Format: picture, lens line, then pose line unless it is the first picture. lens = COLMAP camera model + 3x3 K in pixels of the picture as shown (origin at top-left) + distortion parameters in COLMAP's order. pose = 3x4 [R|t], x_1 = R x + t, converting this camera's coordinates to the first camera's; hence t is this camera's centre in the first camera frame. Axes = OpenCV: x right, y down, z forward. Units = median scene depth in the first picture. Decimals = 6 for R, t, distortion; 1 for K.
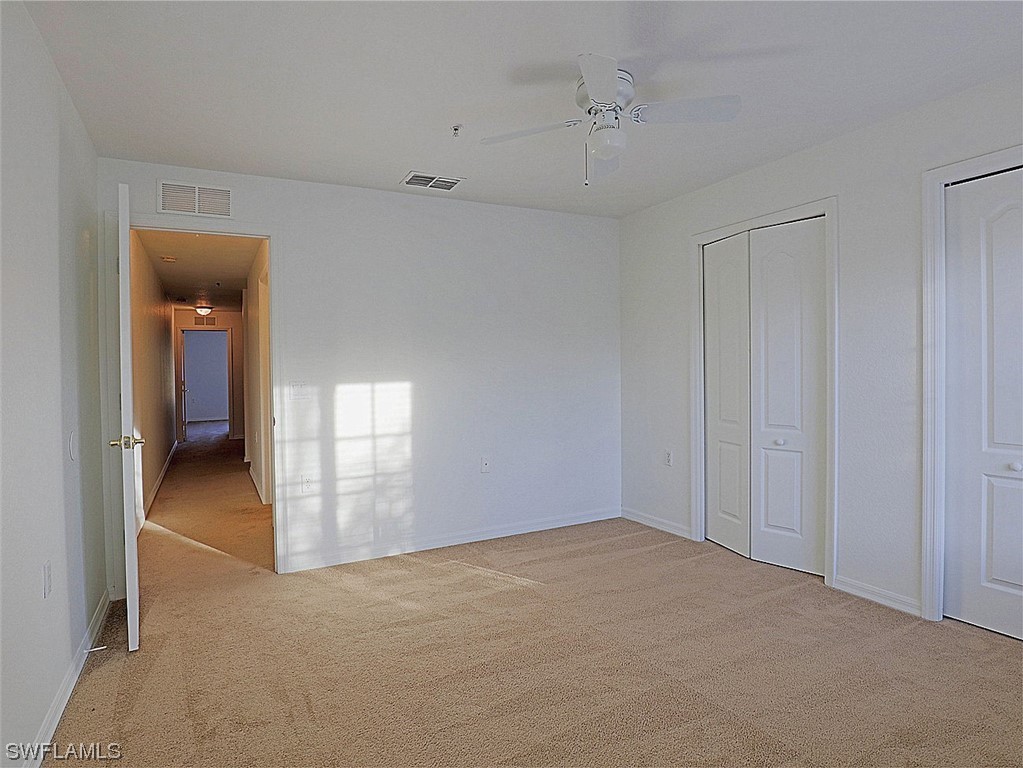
lens RADIAL K [[579.6, 0, 511.5], [0, 579.6, 384.0], [0, 0, 1]] dist [-0.003098, -0.000836]
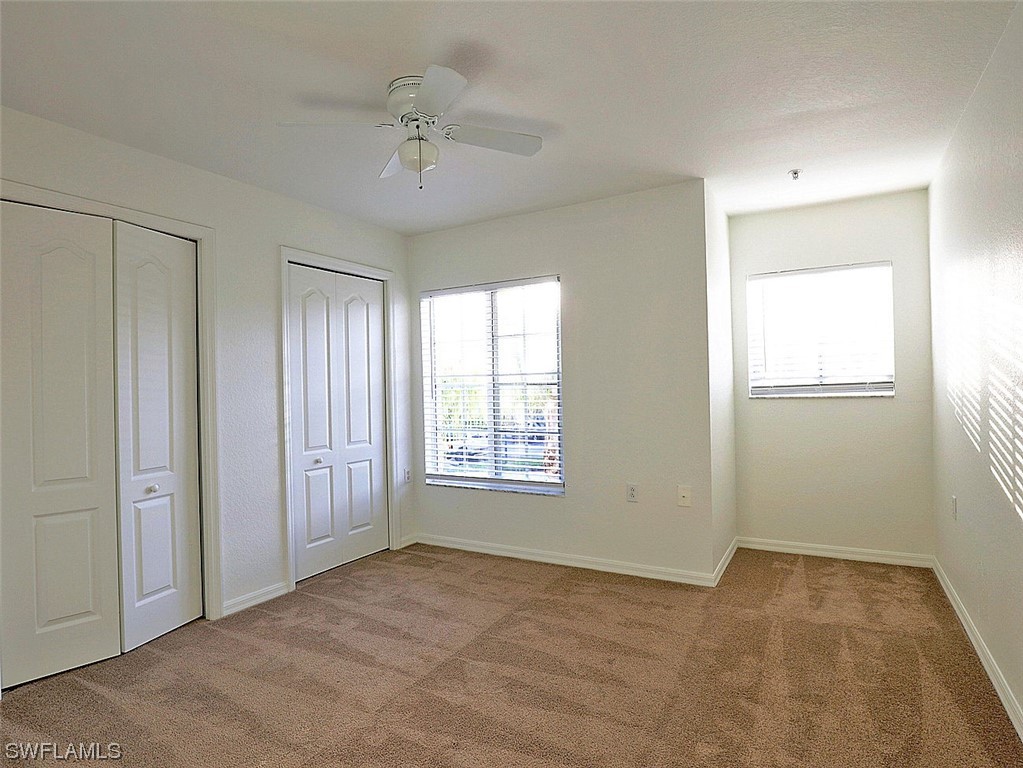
lens RADIAL K [[580.7, 0, 511.5], [0, 580.7, 384.0], [0, 0, 1]] dist [0.001047, 0.000088]
pose [[-0.541730, 0.033192, 0.839897, -0.564203], [0.048974, 0.998769, -0.007882, -0.020836], [-0.839125, 0.036863, -0.542688, 1.078436]]
